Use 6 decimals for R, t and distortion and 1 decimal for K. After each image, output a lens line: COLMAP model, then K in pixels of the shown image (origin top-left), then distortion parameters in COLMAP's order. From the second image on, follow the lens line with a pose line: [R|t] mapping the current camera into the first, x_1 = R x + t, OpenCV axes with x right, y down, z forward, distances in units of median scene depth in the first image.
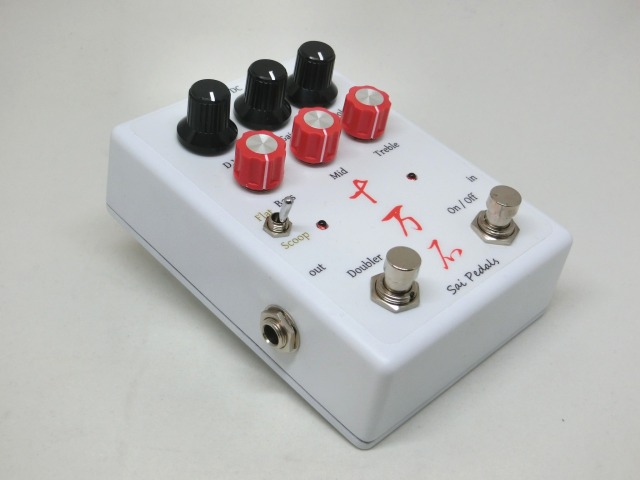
lens RADIAL K [[925.3, 0, 319.9], [0, 925.3, 238.7], [0, 0, 1]] dist [-0.044619, 0.000000]
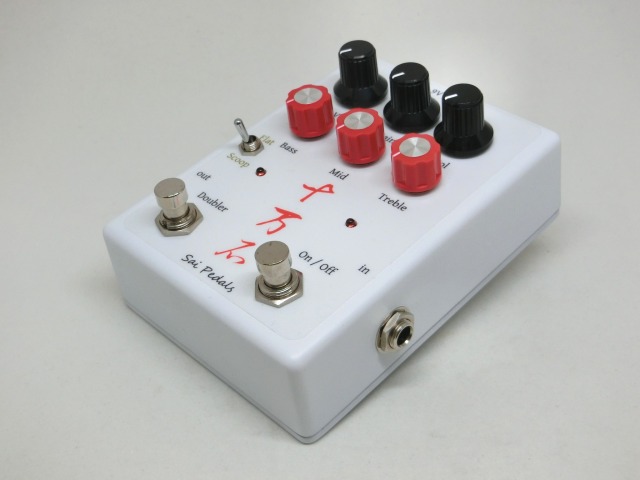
lens RADIAL K [[925.3, 0, 320.3], [0, 925.3, 239.1], [0, 0, 1]] dist [-0.044619, 0.000000]
pose [[-0.010213, 0.557026, -0.830432, 0.918302], [-0.577229, 0.674850, 0.459765, -0.485519], [0.816518, 0.484045, 0.314639, 0.715177]]
